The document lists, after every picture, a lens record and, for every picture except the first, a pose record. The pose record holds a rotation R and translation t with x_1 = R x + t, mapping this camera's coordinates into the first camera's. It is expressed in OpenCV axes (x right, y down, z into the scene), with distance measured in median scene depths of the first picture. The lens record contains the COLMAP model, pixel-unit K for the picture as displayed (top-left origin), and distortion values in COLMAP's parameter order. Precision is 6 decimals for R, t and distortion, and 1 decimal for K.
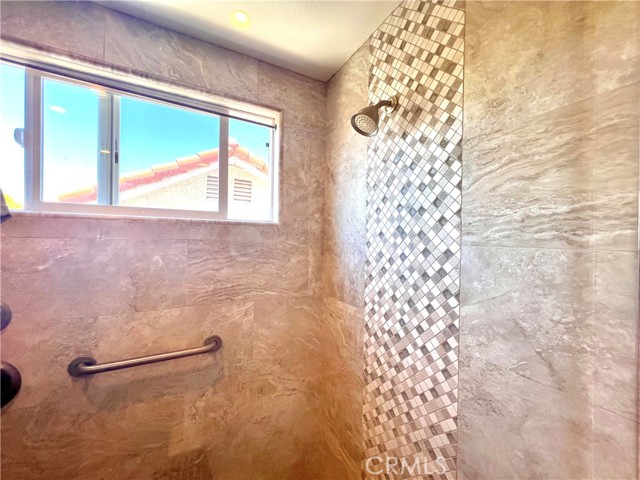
lens RADIAL K [[257.4, 0, 320.0], [0, 257.4, 240.0], [0, 0, 1]] dist [0.001607, 0.000433]
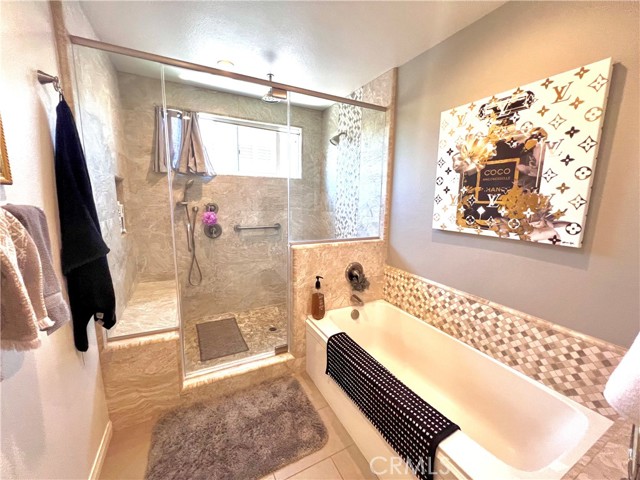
lens RADIAL K [[257.4, 0, 320.0], [0, 257.4, 240.0], [0, 0, 1]] dist [0.001607, 0.000433]
pose [[0.999867, 0.005879, -0.015215, 0.059820], [-0.003472, 0.988125, 0.153612, 0.164889], [0.015937, -0.153539, 0.988014, -1.813368]]
